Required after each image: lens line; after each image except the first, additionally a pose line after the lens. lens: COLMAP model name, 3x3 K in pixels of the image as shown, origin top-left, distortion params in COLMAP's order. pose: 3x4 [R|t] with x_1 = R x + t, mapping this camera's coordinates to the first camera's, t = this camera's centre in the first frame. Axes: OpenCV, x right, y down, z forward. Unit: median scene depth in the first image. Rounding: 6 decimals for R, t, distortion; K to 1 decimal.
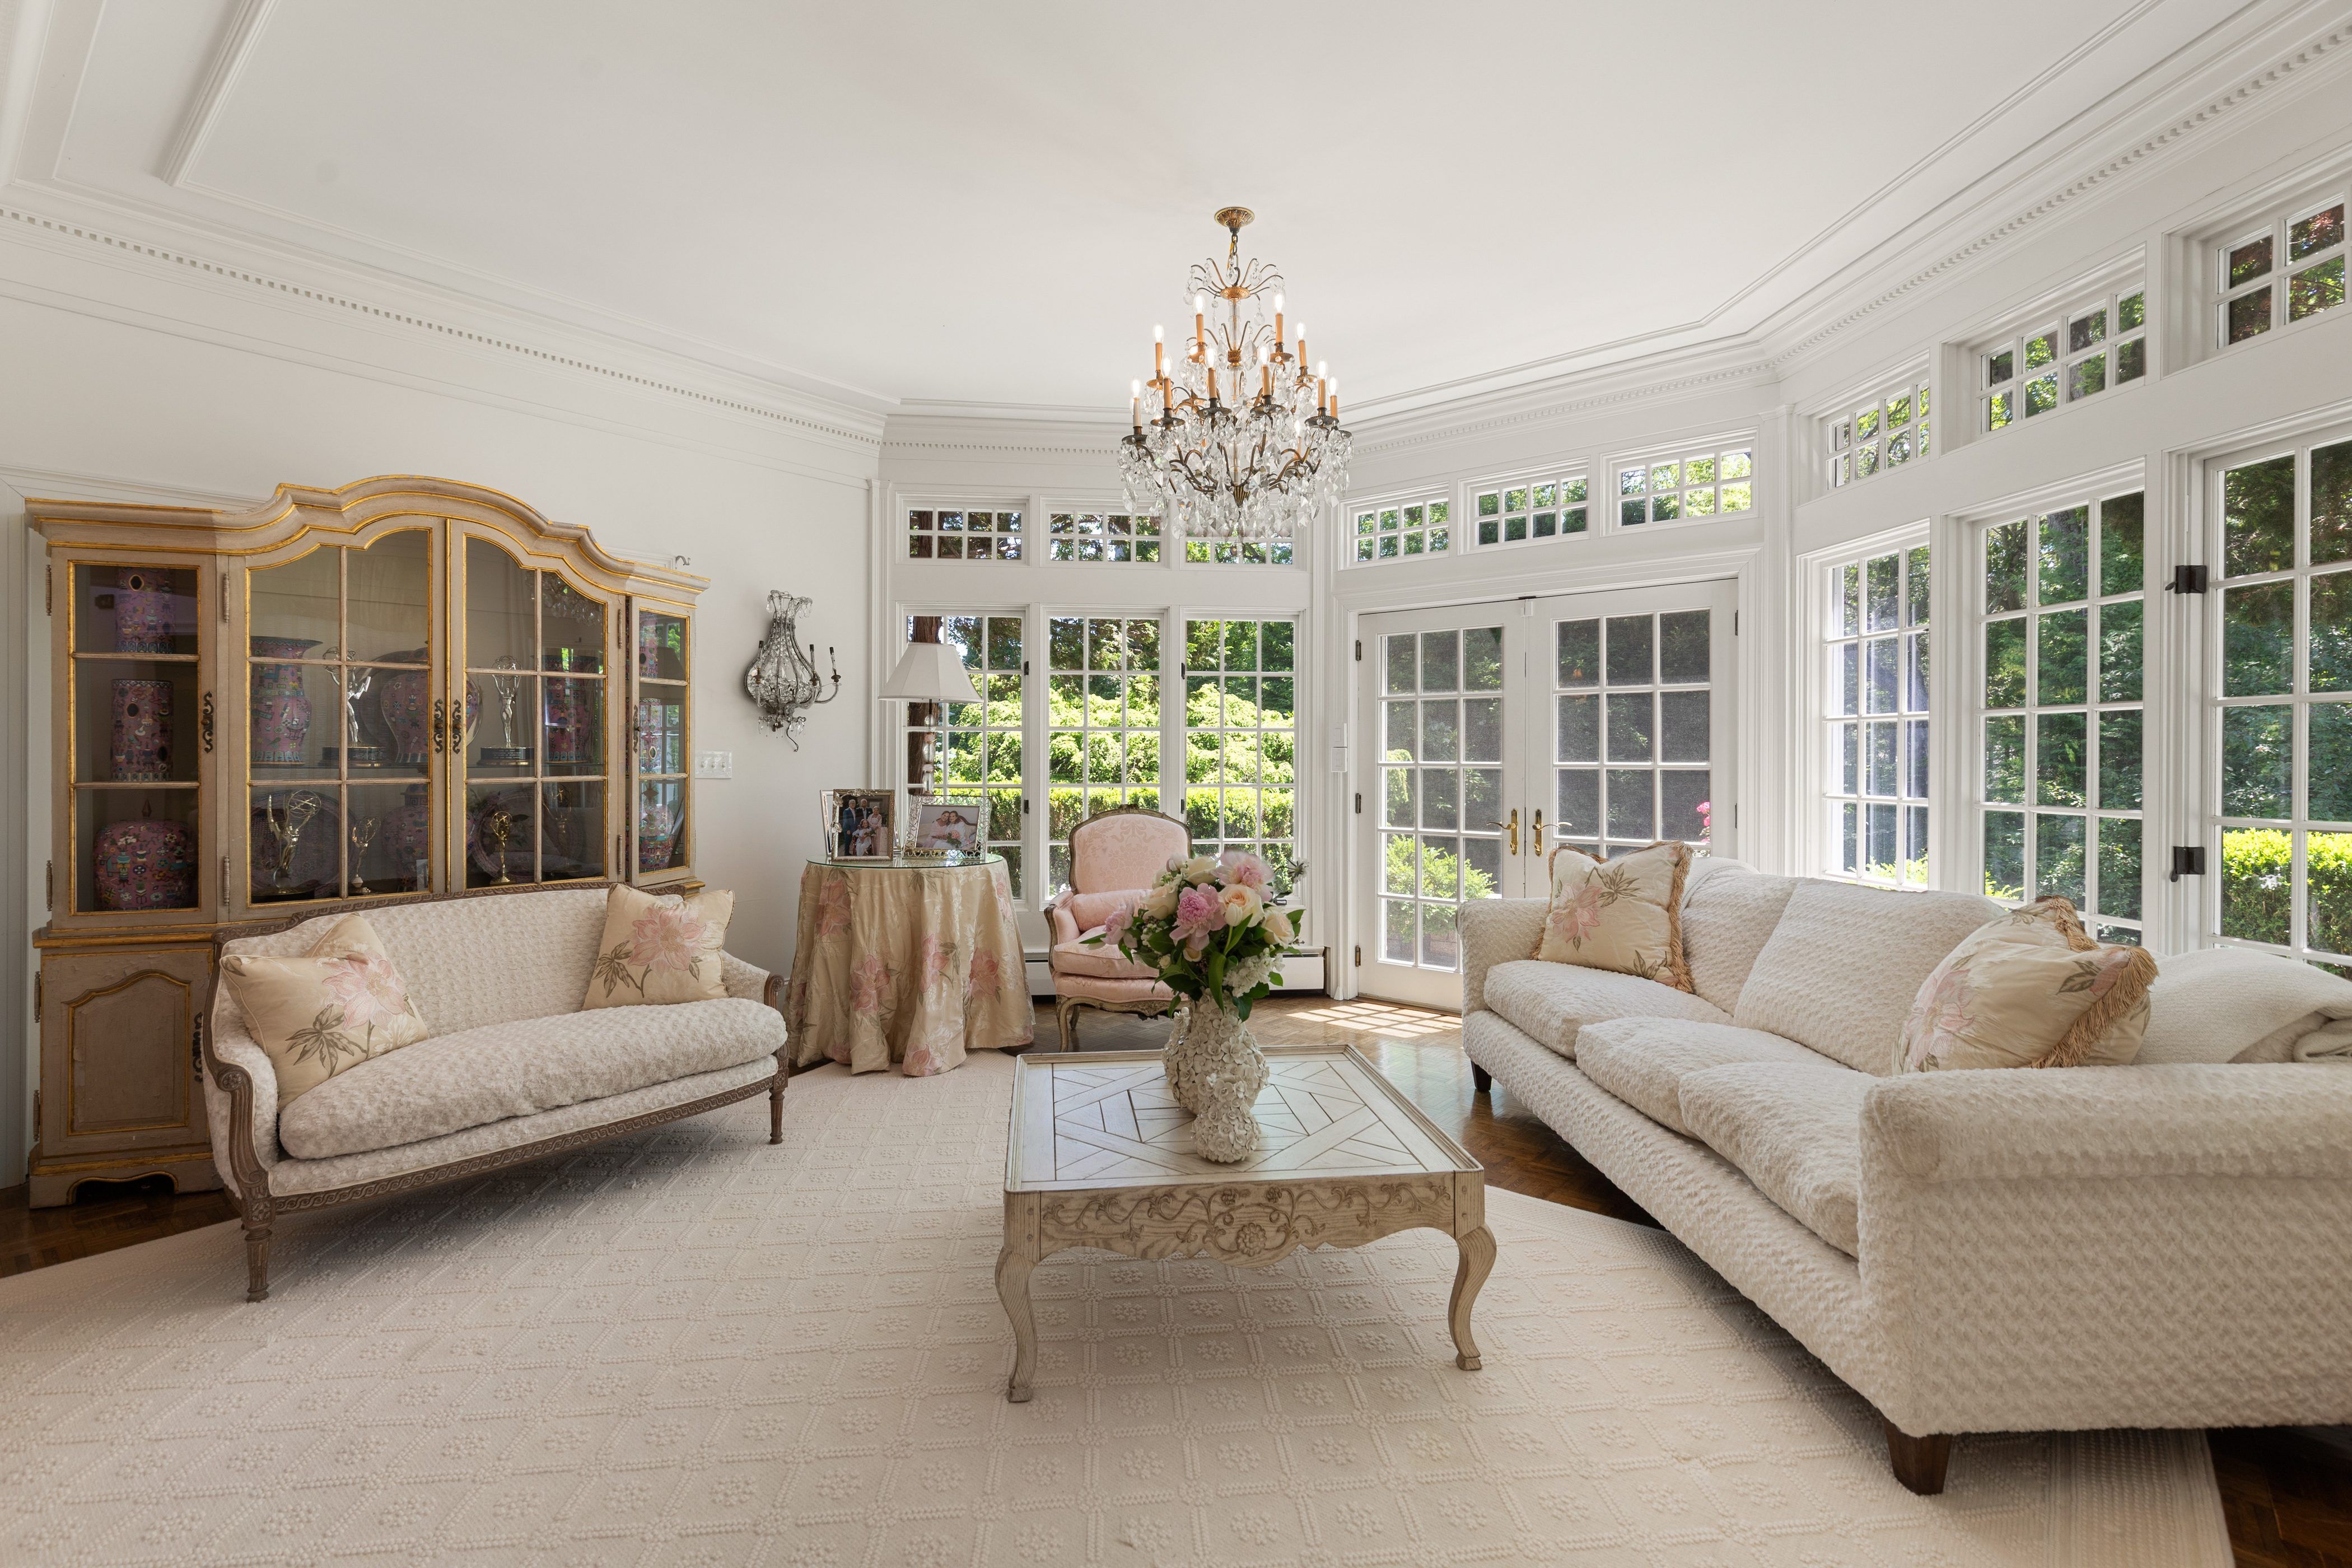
lens RADIAL K [[1070.1, 0, 1181.4], [0, 1070.1, 791.4], [0, 0, 1]] dist [0.009512, -0.000787]
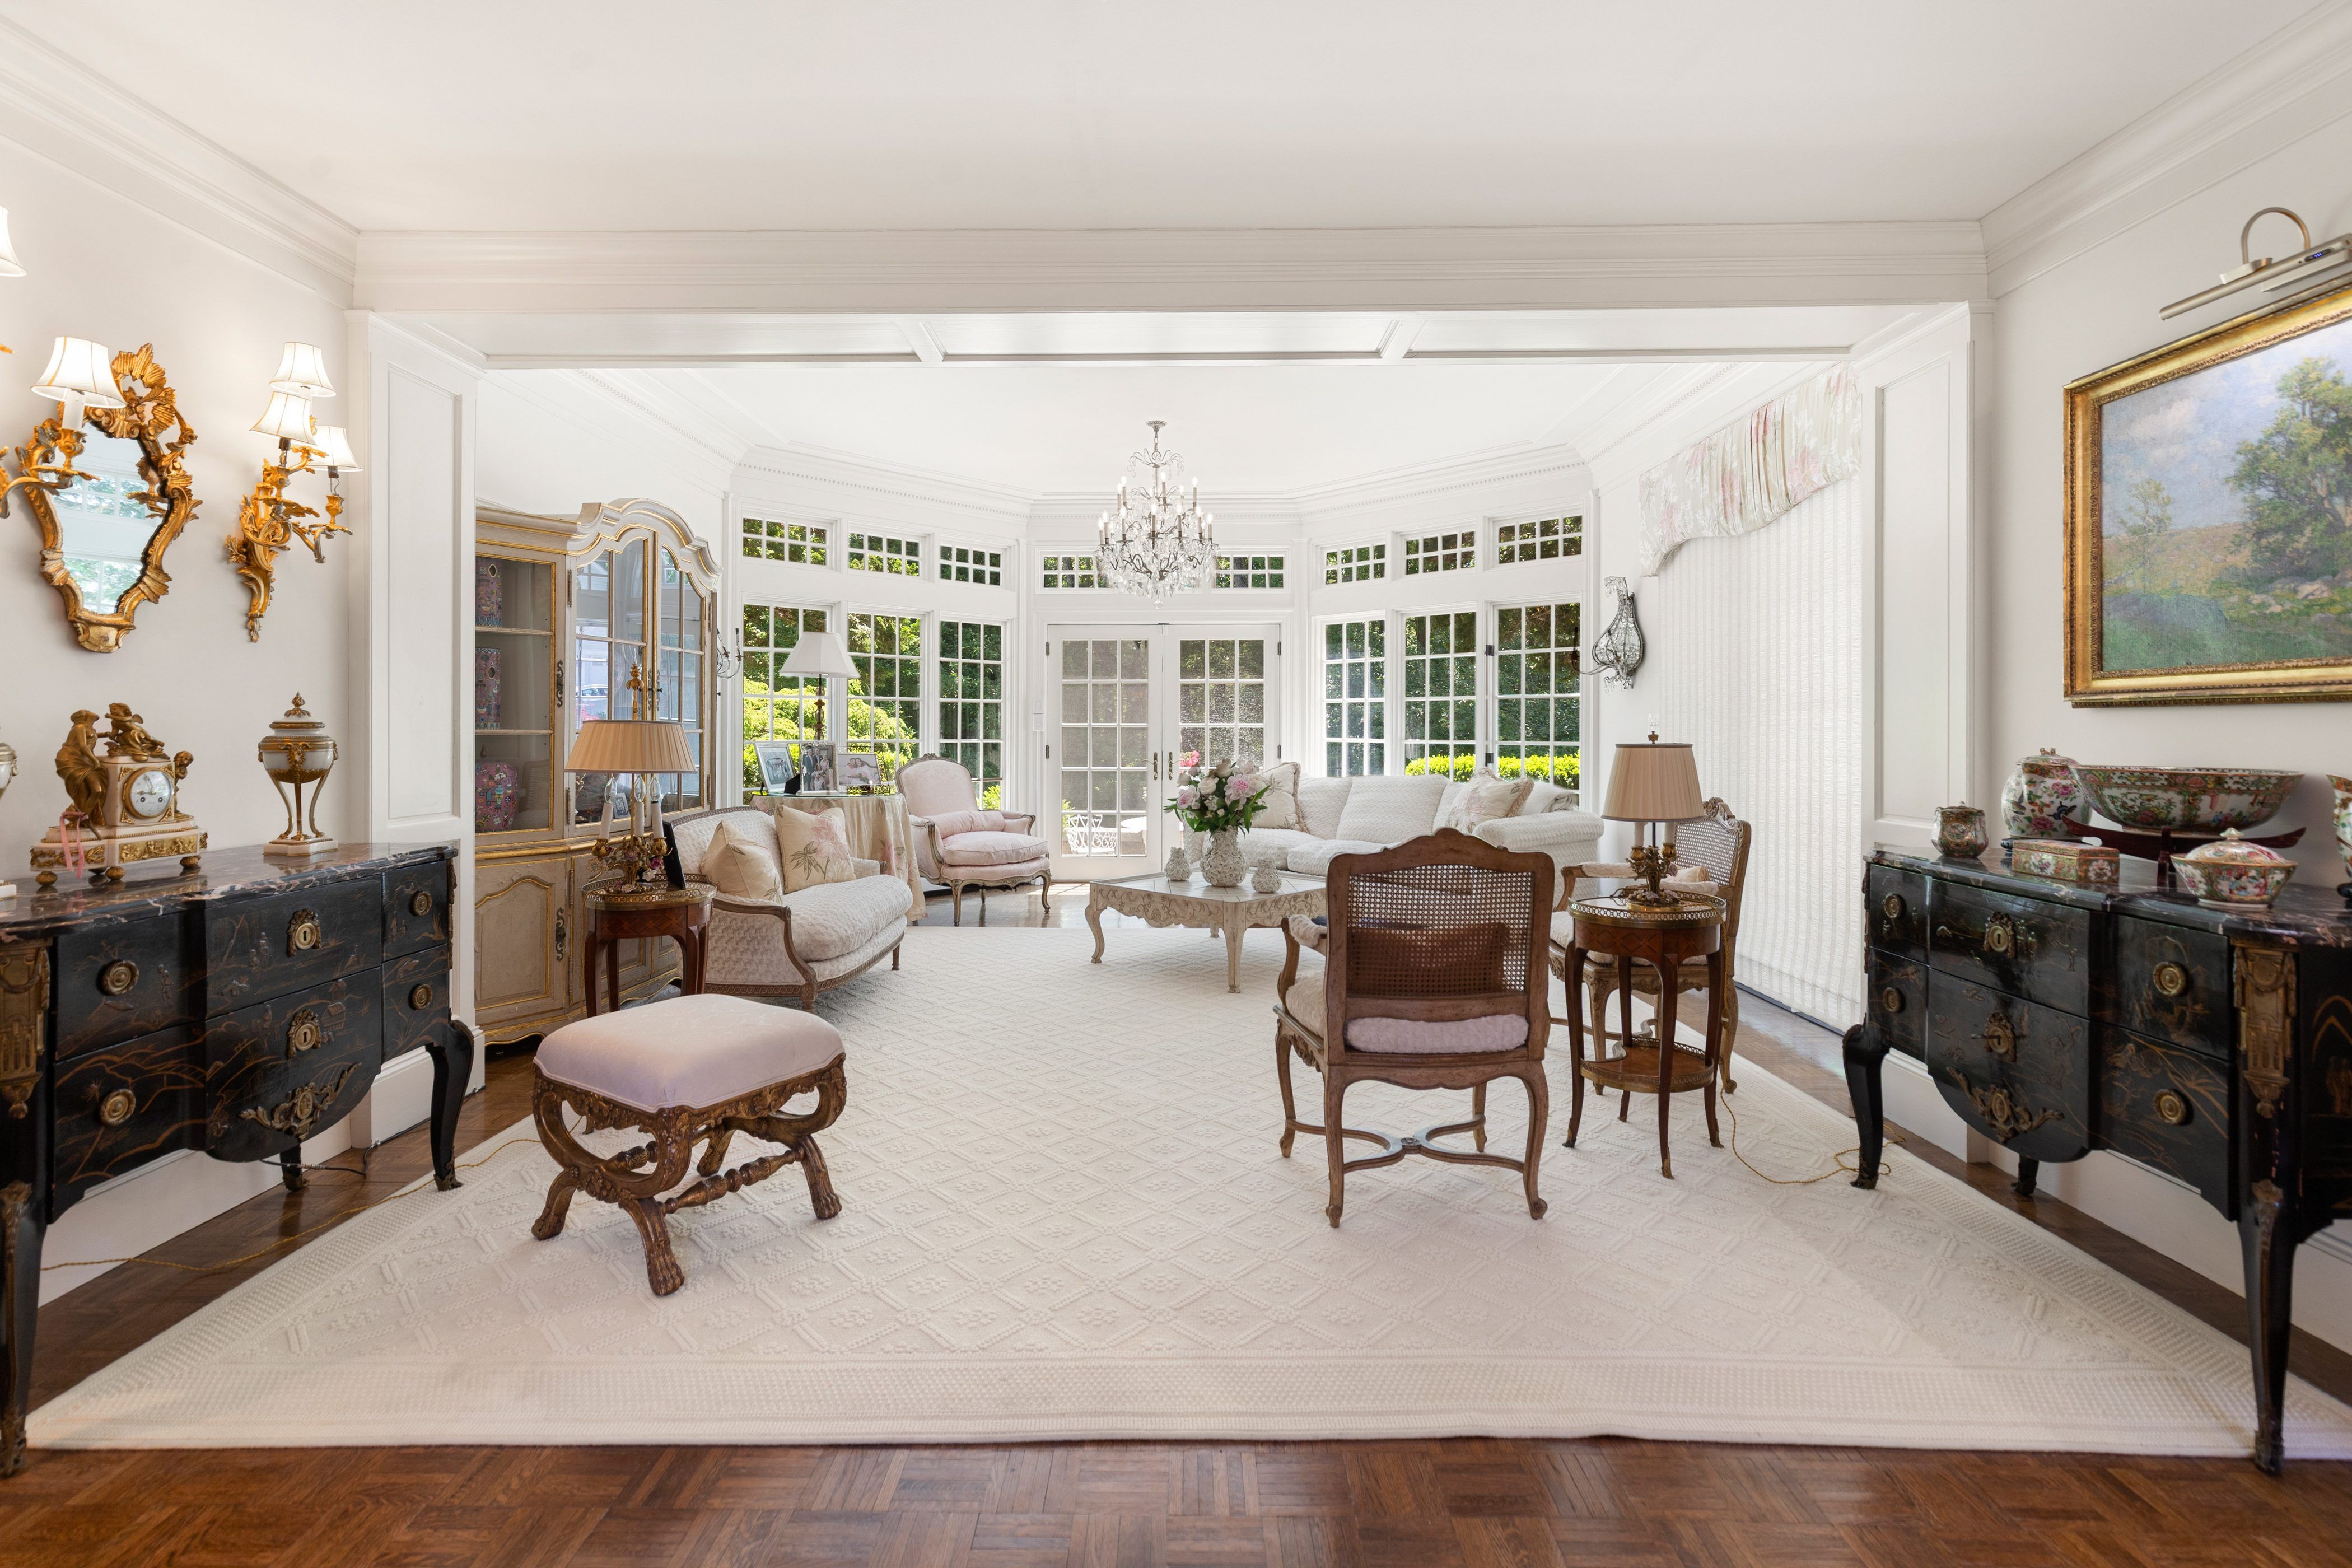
lens RADIAL K [[1070.1, 0, 1181.4], [0, 1070.1, 791.4], [0, 0, 1]] dist [0.009512, -0.000787]
pose [[0.774628, -0.037093, 0.631328, -0.960342], [0.021397, 0.999244, 0.032456, 0.033125], [-0.632055, -0.011632, 0.774836, -0.400947]]
